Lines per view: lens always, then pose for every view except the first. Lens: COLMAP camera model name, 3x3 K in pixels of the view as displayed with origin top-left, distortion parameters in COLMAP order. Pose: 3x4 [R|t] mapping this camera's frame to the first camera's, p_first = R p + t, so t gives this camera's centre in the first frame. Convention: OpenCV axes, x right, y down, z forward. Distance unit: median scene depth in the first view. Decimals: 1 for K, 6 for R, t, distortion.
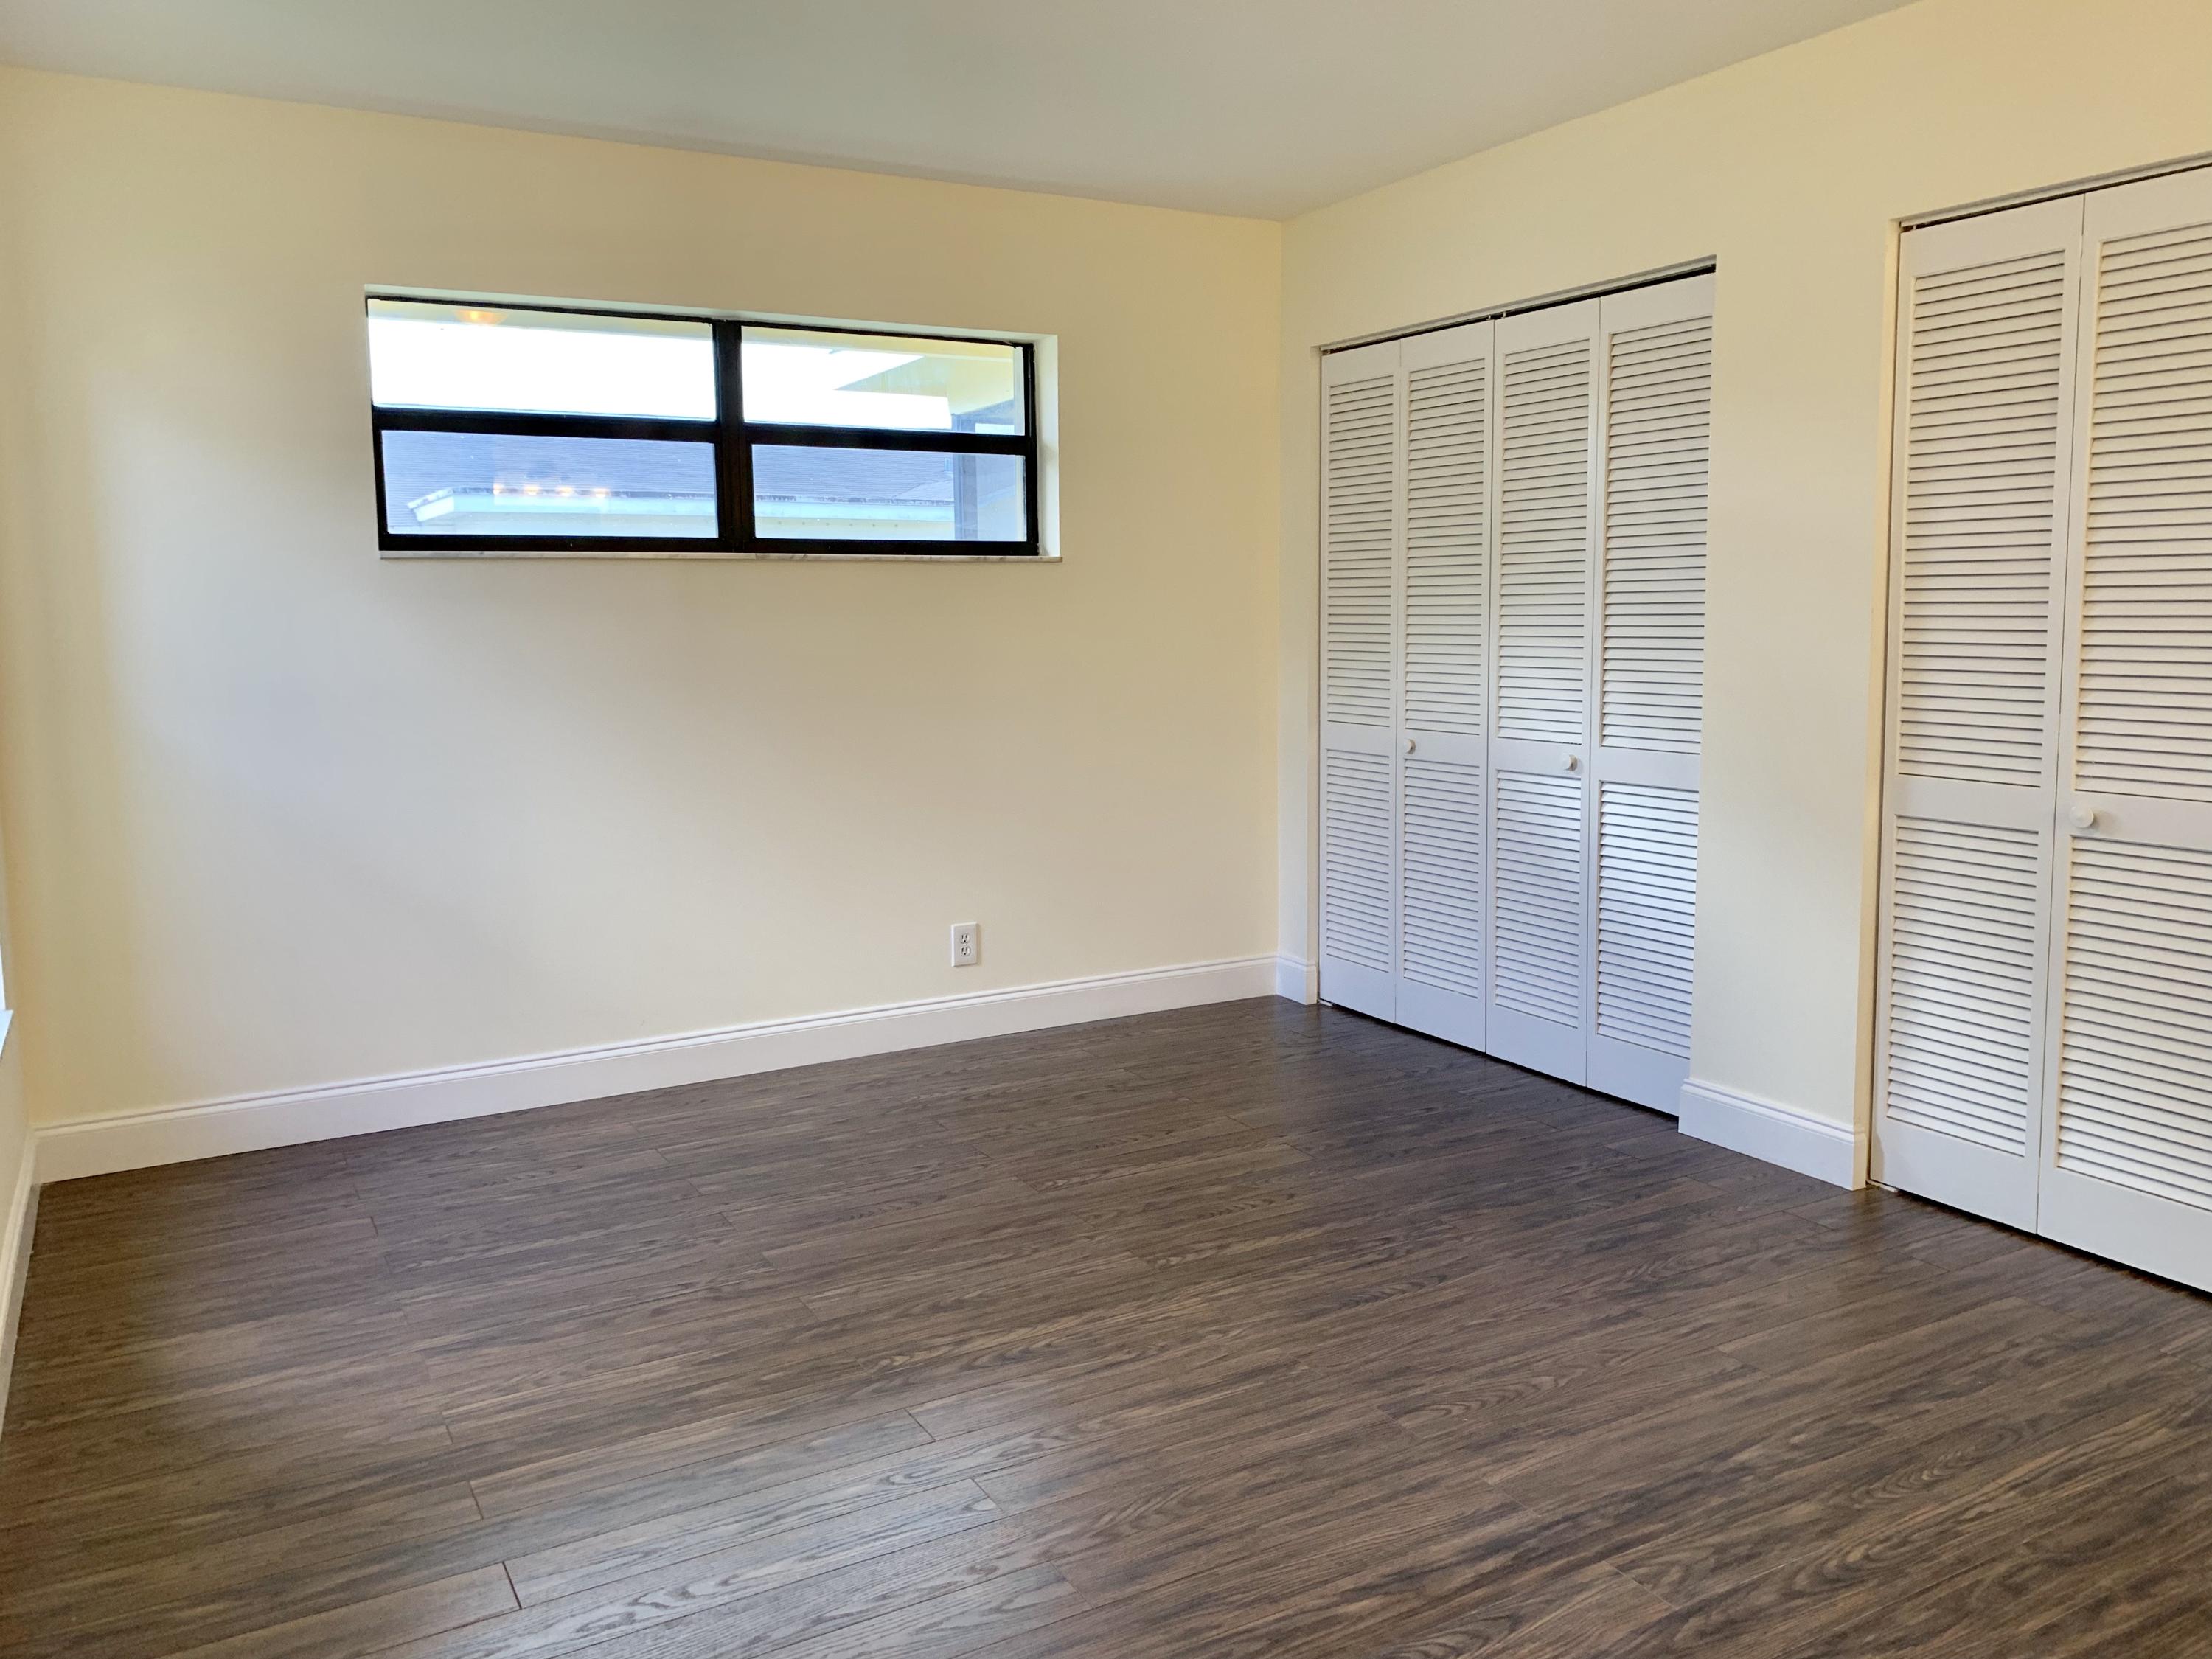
lens RADIAL K [[1693.9, 0, 1103.9], [0, 1693.9, 827.6], [0, 0, 1]] dist [0.030977, -0.016999]
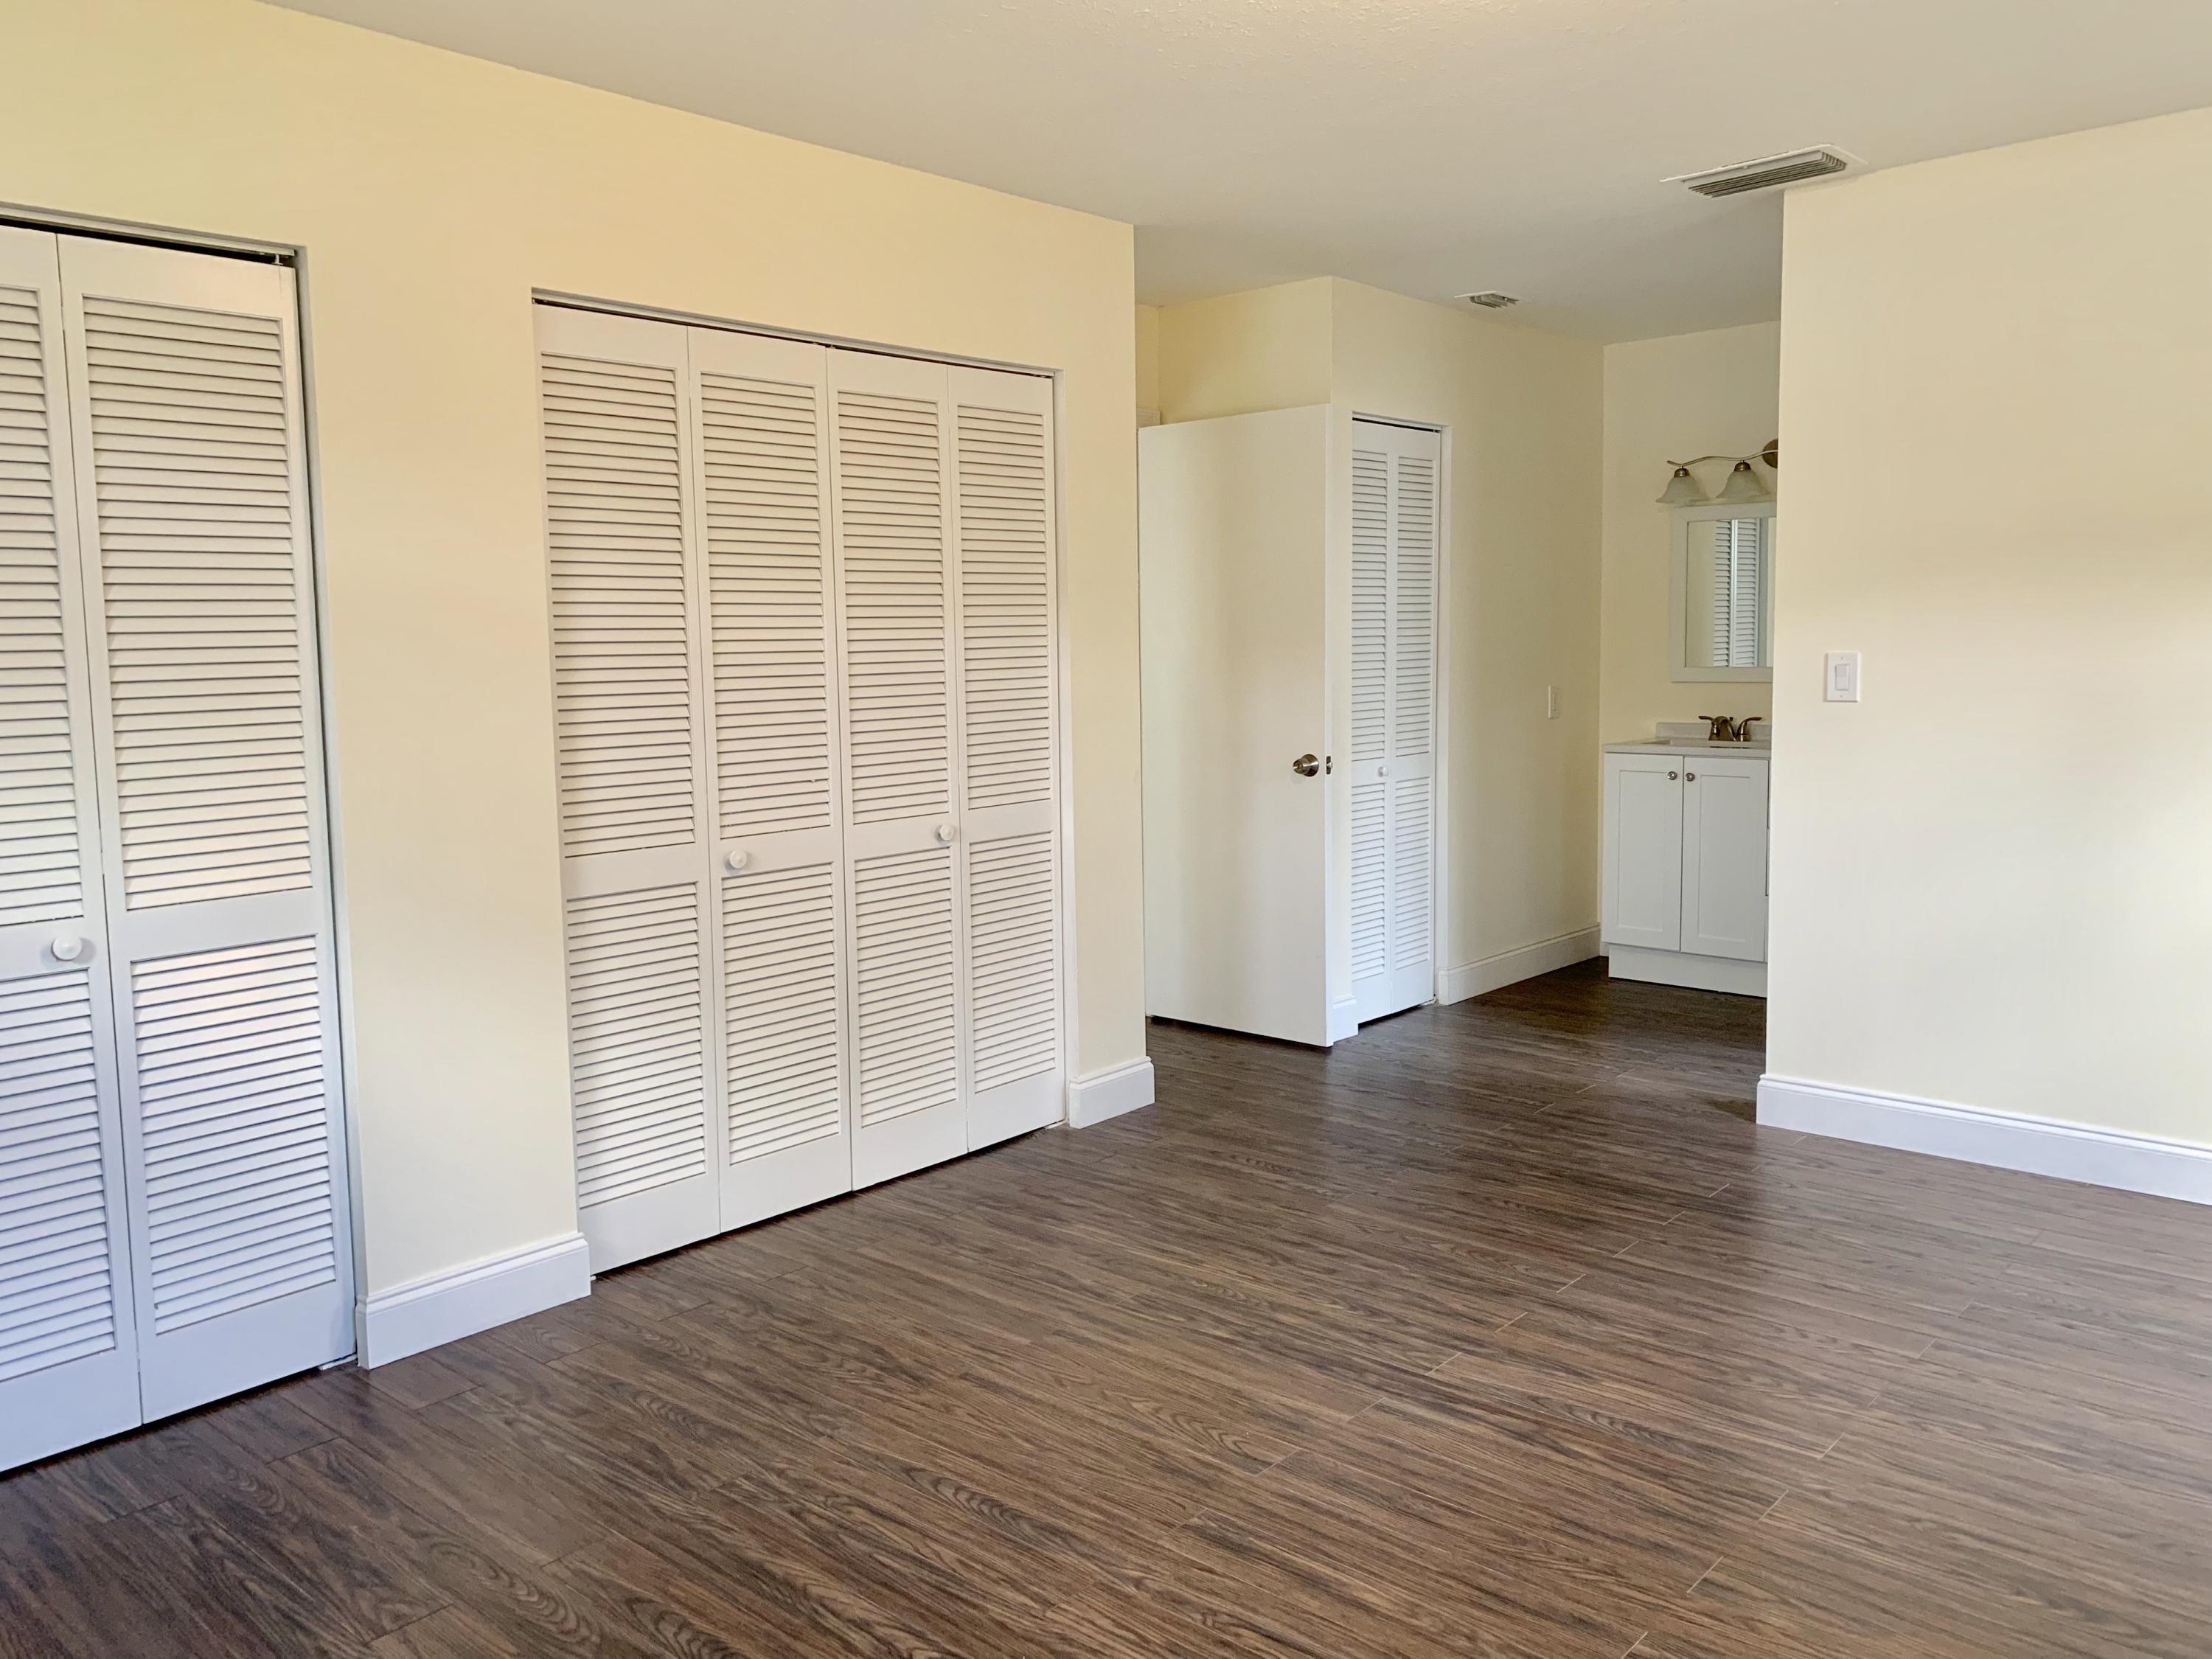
lens RADIAL K [[1693.9, 0, 1101.1], [0, 1693.9, 823.4], [0, 0, 1]] dist [0.030977, -0.016999]
pose [[-0.312180, -0.087941, 0.945944, -0.663423], [0.149210, 0.978810, 0.140239, -0.171242], [-0.938232, 0.184924, -0.292443, 1.201061]]
